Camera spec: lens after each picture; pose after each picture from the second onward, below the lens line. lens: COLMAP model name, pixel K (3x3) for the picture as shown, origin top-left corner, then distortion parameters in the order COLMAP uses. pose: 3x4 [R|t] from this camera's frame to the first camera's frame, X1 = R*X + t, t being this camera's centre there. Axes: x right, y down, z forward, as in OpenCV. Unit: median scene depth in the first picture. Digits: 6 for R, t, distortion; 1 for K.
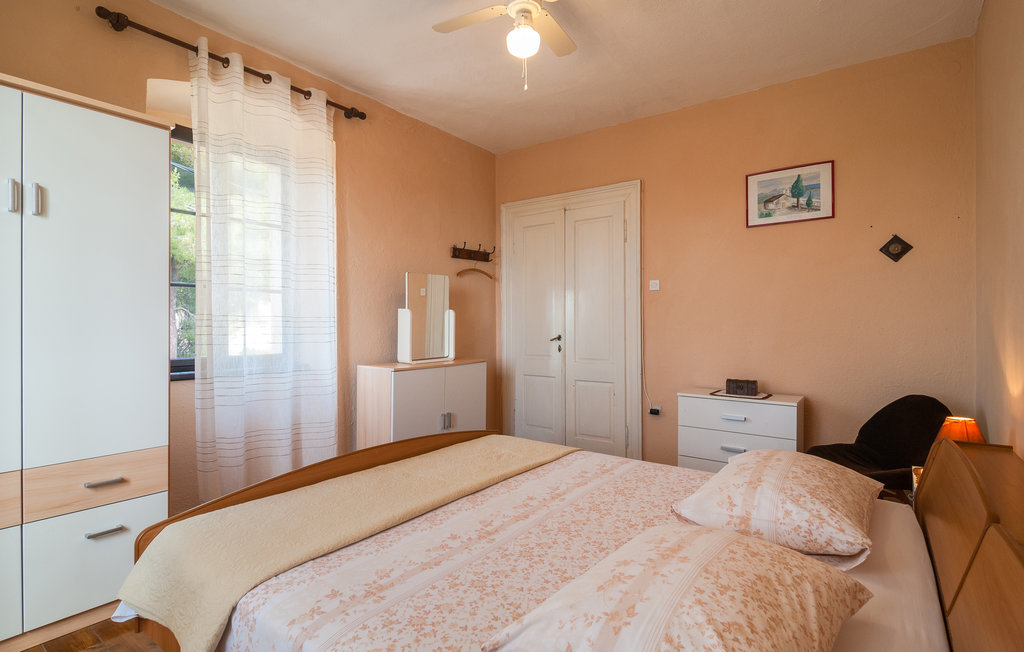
lens RADIAL K [[500.7, 0, 511.4], [0, 500.7, 324.9], [0, 0, 1]] dist [-0.002555, -0.002087]
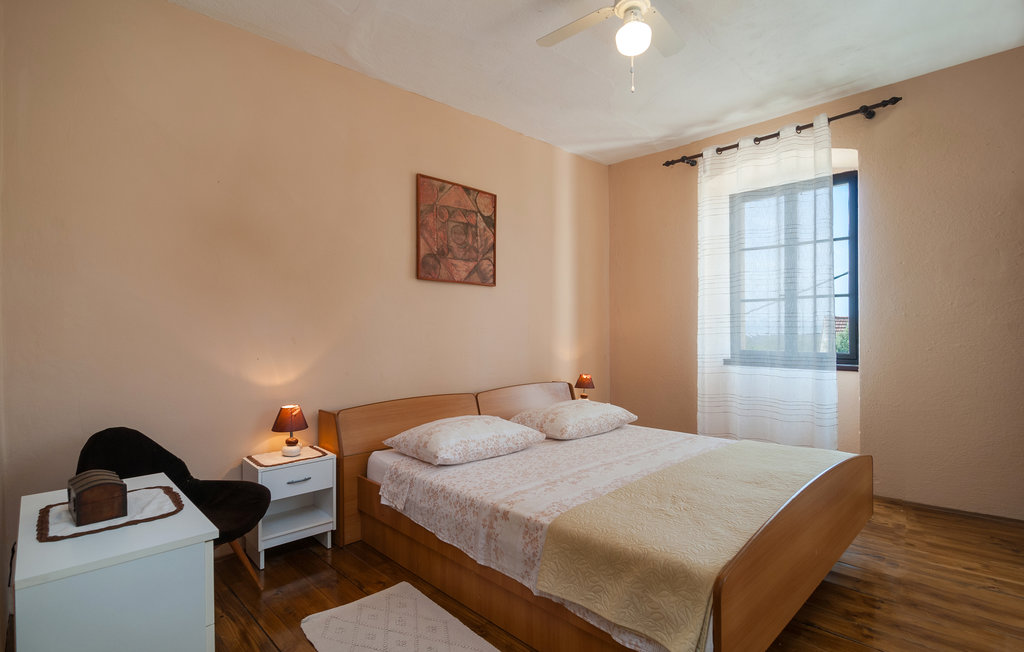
lens RADIAL K [[500.7, 0, 512.1], [0, 500.7, 326.8], [0, 0, 1]] dist [-0.002555, -0.002087]
pose [[-0.985928, -0.003472, 0.167135, 0.106446], [-0.003439, 0.999994, 0.000491, -0.013432], [-0.167135, -0.000091, -0.985934, 2.076508]]
